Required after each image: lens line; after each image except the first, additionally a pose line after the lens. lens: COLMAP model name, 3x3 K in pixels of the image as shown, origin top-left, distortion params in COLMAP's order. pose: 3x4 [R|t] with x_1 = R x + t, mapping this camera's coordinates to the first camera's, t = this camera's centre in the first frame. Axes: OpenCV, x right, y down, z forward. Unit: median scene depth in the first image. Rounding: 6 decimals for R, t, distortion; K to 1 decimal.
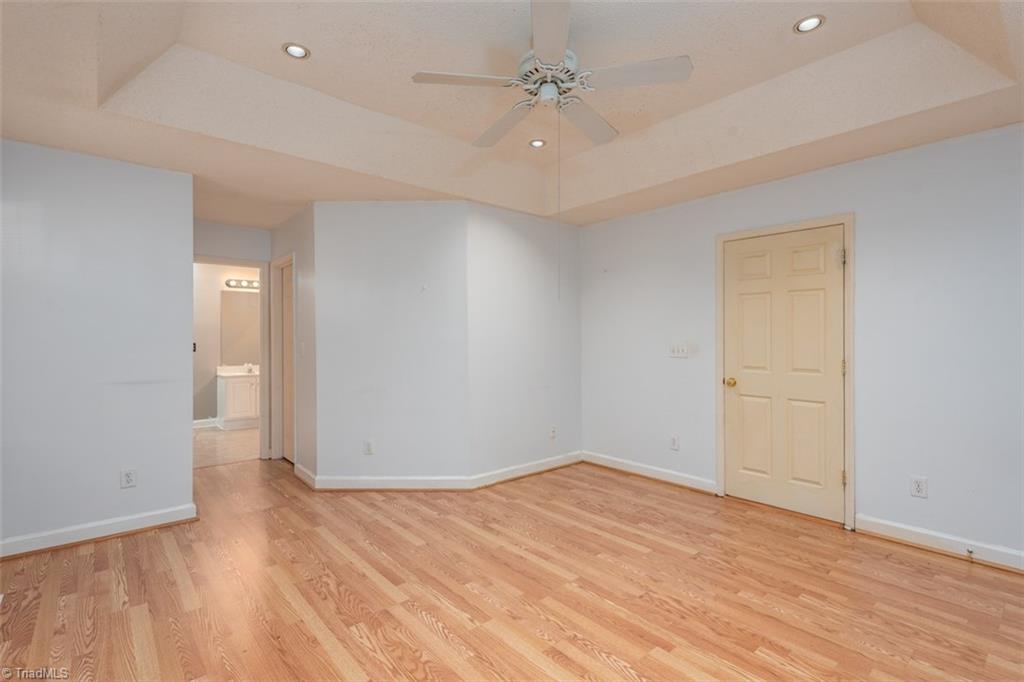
lens RADIAL K [[478.6, 0, 512.0], [0, 478.6, 341.0], [0, 0, 1]] dist [0.002190, -0.000627]
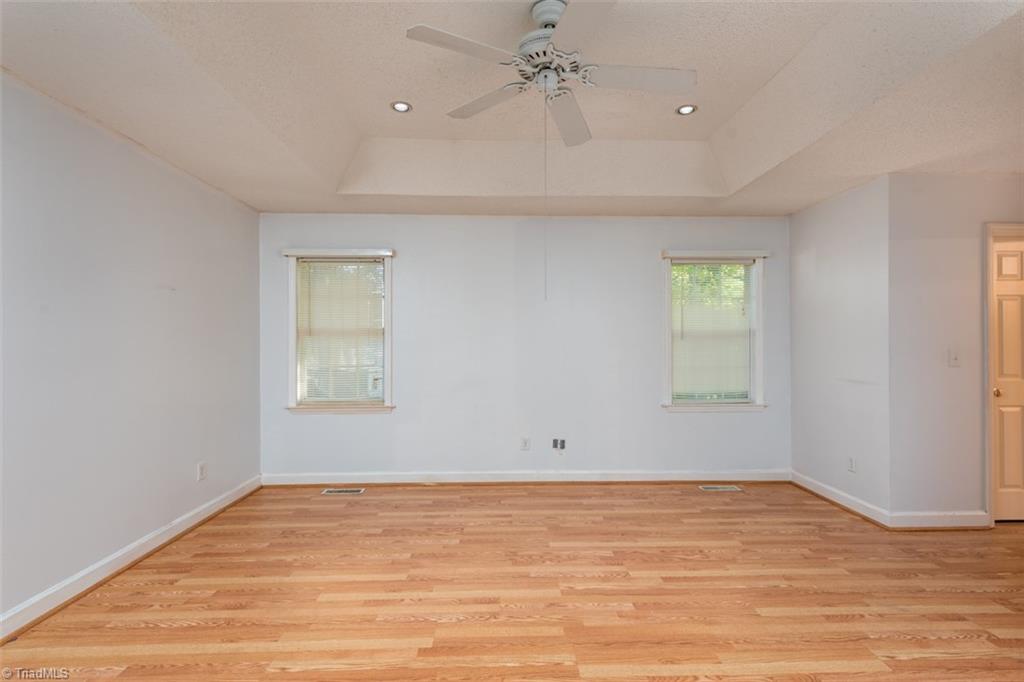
lens RADIAL K [[478.6, 0, 512.0], [0, 478.6, 341.0], [0, 0, 1]] dist [0.002190, -0.000627]
pose [[-0.633764, -0.002095, -0.773523, 0.835096], [-0.000030, 0.999996, -0.002684, -0.005404], [0.773526, -0.001678, -0.633762, 1.512830]]
